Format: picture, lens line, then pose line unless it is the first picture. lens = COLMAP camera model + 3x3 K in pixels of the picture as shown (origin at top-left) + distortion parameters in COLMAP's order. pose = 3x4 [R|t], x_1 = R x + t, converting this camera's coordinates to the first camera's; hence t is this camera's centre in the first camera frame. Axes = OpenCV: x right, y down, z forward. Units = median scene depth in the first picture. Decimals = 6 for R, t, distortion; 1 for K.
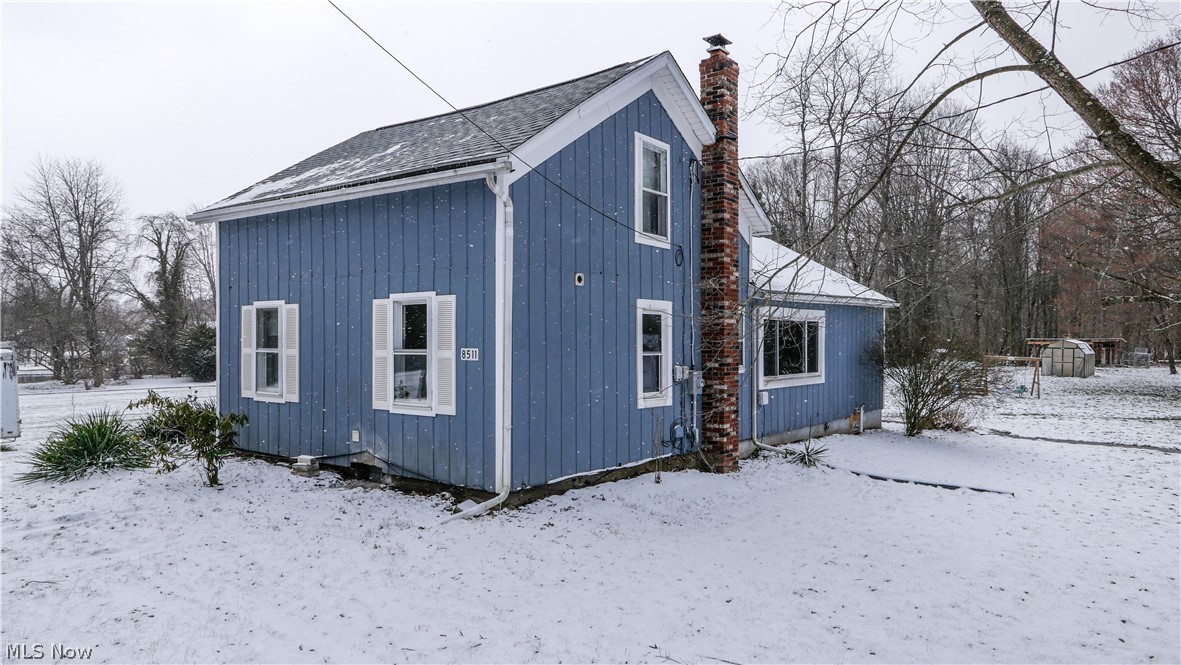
lens RADIAL K [[840.1, 0, 602.6], [0, 840.1, 362.2], [0, 0, 1]] dist [-0.026803, 0.003429]
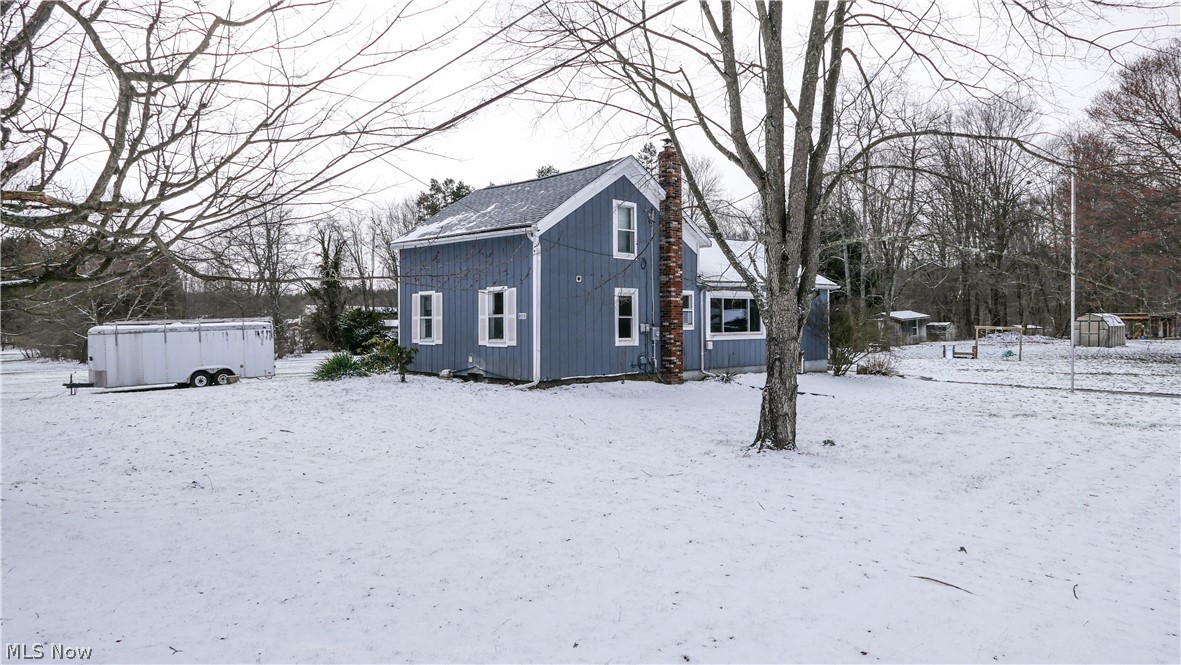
lens RADIAL K [[840.1, 0, 589.5], [0, 840.1, 329.4], [0, 0, 1]] dist [-0.026803, 0.003429]
pose [[0.987013, -0.005953, -0.160530, 0.279812], [0.003060, 0.999829, -0.018260, 0.051000], [0.160611, 0.017531, 0.986862, -0.847070]]
